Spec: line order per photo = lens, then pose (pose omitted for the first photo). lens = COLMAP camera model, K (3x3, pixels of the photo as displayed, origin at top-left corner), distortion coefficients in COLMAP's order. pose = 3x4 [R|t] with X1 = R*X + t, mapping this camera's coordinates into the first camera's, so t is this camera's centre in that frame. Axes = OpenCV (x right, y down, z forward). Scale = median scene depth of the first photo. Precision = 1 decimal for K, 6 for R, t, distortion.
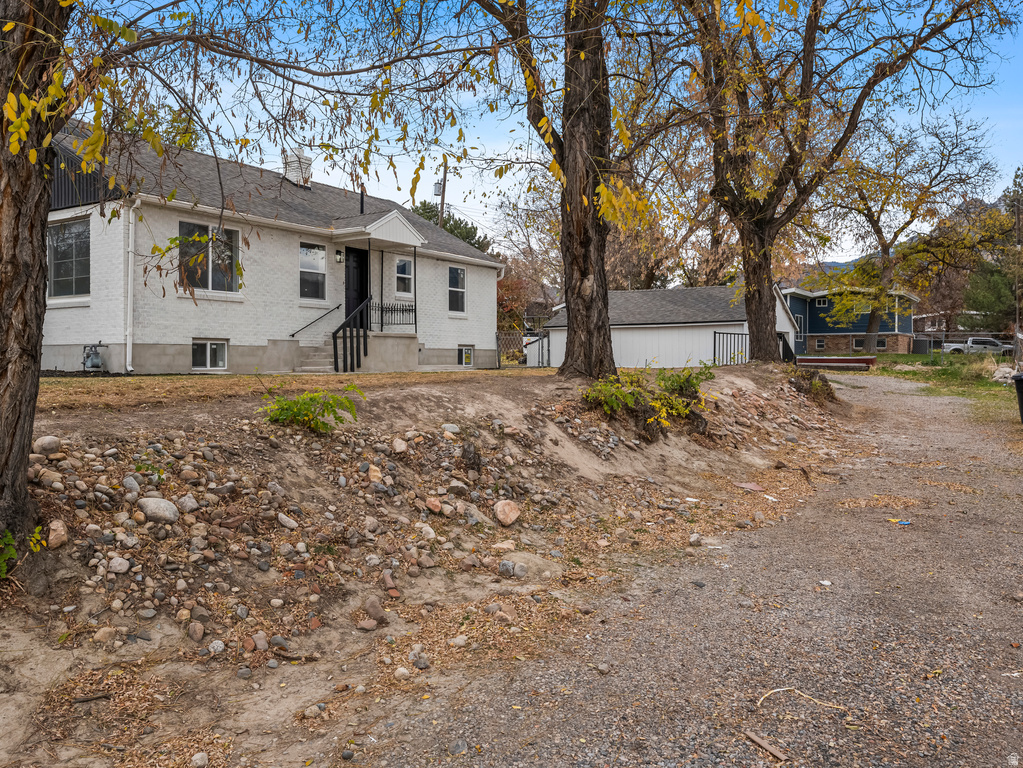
lens RADIAL K [[765.0, 0, 508.8], [0, 765.0, 379.2], [0, 0, 1]] dist [-0.002000, 0.001822]
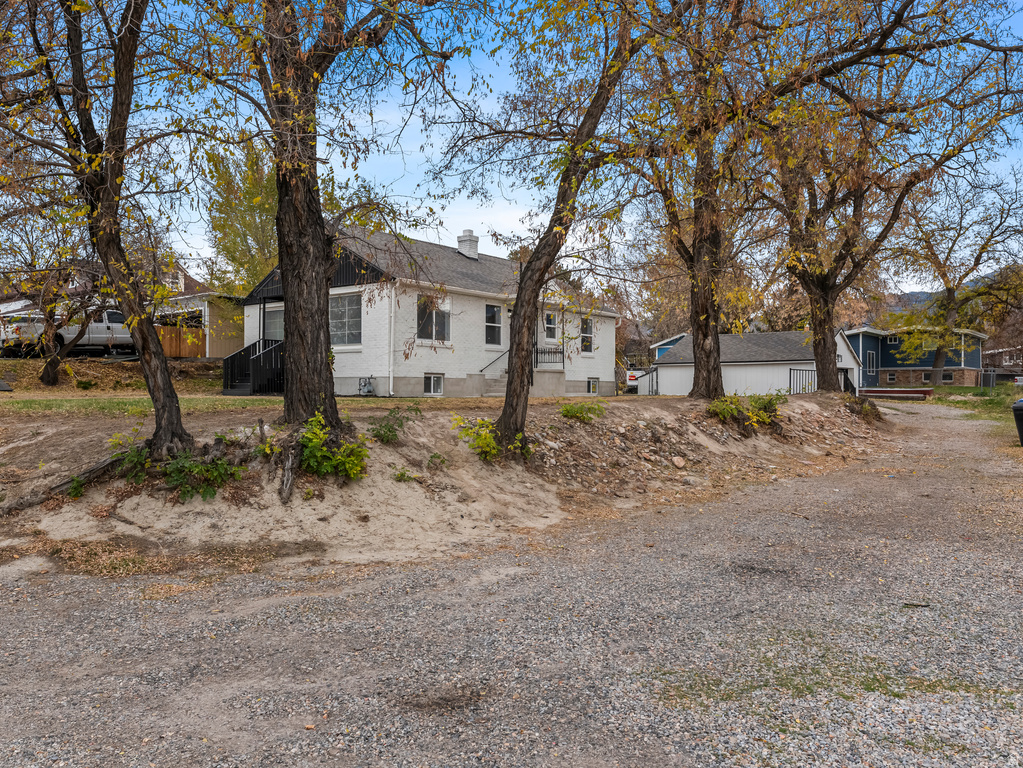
lens RADIAL K [[765.0, 0, 512.7], [0, 765.0, 399.2], [0, 0, 1]] dist [-0.002000, 0.001822]
pose [[0.995756, 0.005703, -0.091859, -0.098149], [-0.007096, 0.999865, -0.014844, 0.015605], [0.091762, 0.015432, 0.995661, -0.406387]]
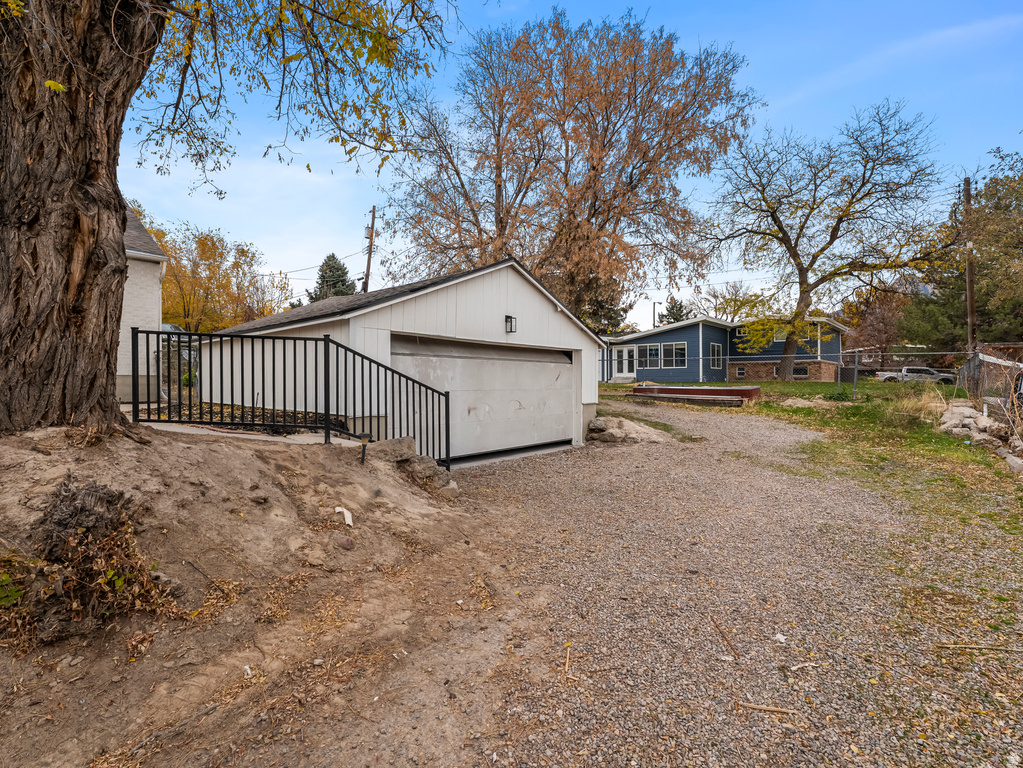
lens RADIAL K [[468.8, 0, 511.8], [0, 468.8, 379.3], [0, 0, 1]] dist [0.001871, 0.000310]
pose [[0.987567, 0.004809, -0.157125, 0.551590], [-0.009937, 0.999443, -0.031869, -0.034798], [0.156884, 0.033034, 0.987064, 0.895830]]
